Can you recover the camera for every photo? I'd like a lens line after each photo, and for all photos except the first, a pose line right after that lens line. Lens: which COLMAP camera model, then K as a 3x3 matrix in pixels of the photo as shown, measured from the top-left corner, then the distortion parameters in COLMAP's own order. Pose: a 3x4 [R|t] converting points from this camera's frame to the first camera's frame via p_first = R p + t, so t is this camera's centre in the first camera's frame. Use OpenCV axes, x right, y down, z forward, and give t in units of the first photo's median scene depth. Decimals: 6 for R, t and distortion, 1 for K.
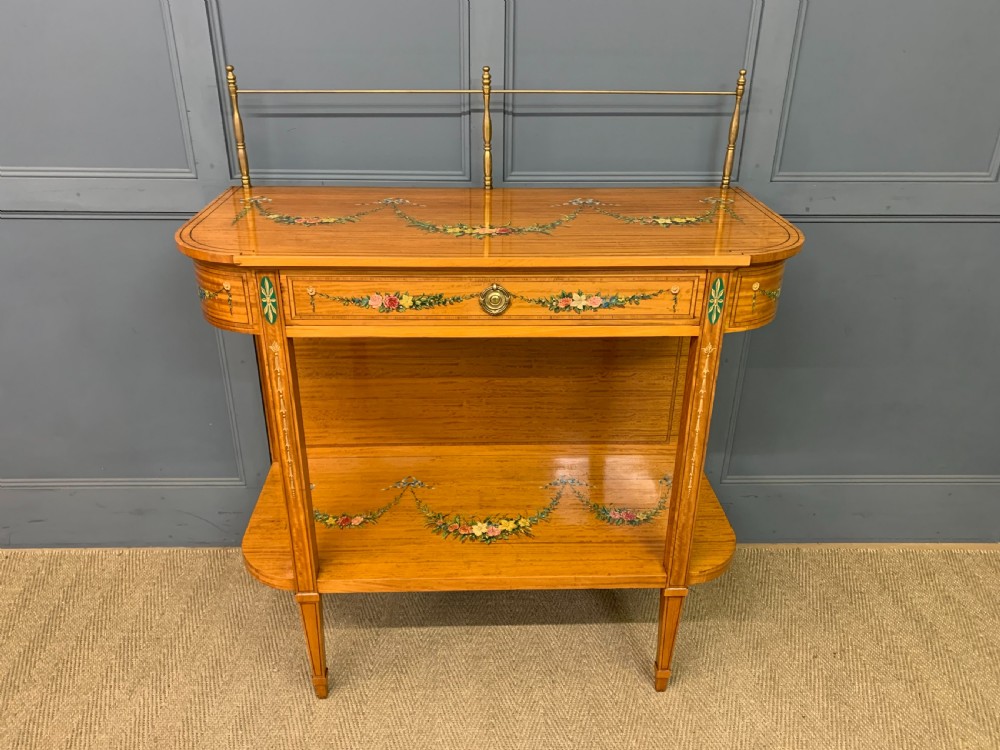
lens RADIAL K [[760.8, 0, 493.0], [0, 760.8, 371.7], [0, 0, 1]] dist [0.064047, -0.067281]
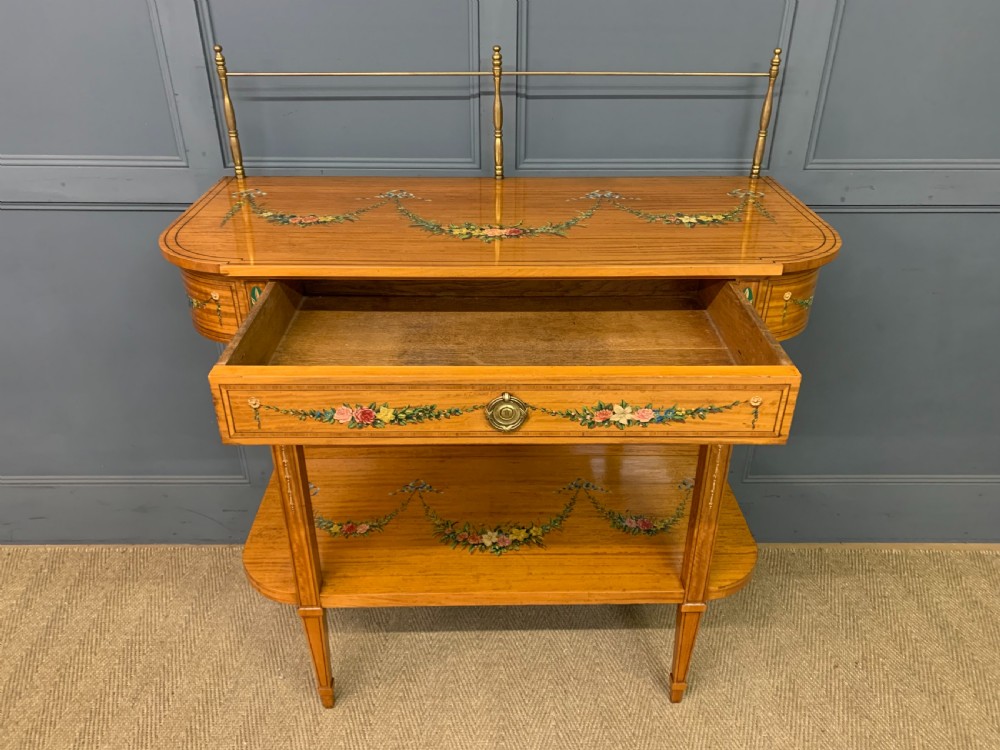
lens RADIAL K [[762.9, 0, 501.7], [0, 762.9, 384.1], [0, 0, 1]] dist [0.057211, -0.059787]
pose [[0.999928, 0.002749, -0.011715, 0.008769], [-0.001983, 0.997893, 0.064846, -0.053236], [0.011868, -0.064818, 0.997827, 0.055651]]
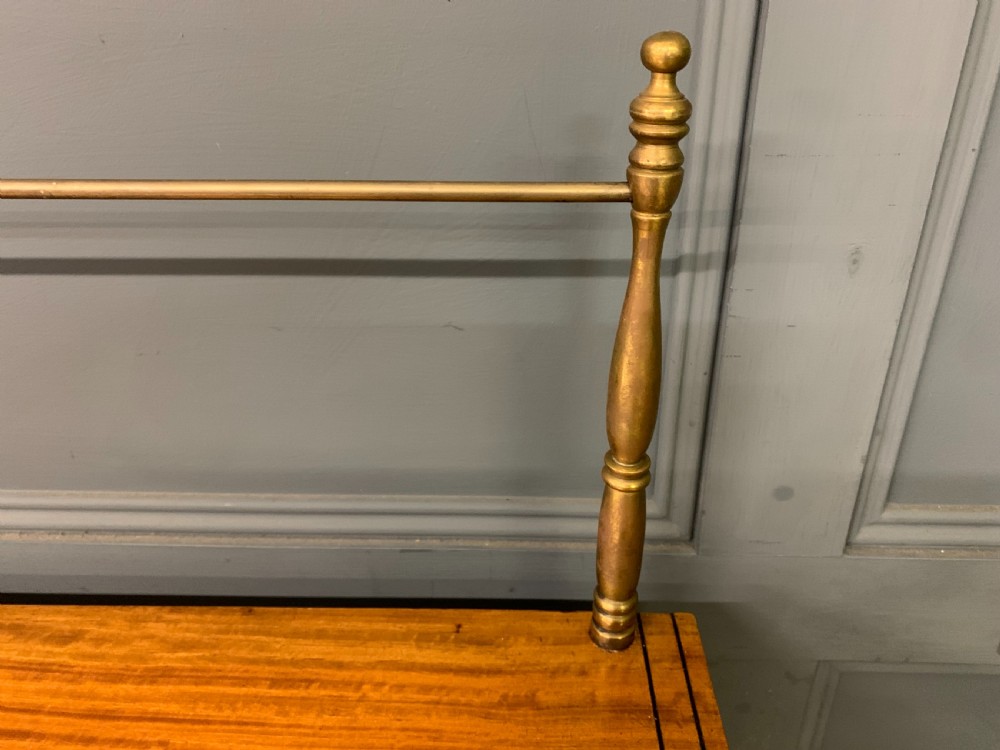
lens RADIAL K [[772.9, 0, 502.4], [0, 772.9, 374.9], [0, 0, 1]] dist [0.052452, -0.057911]
pose [[0.998318, 0.016767, -0.055500, 0.302625], [-0.015237, 0.999495, 0.027882, -0.332286], [0.055939, -0.026990, 0.998069, 0.850868]]
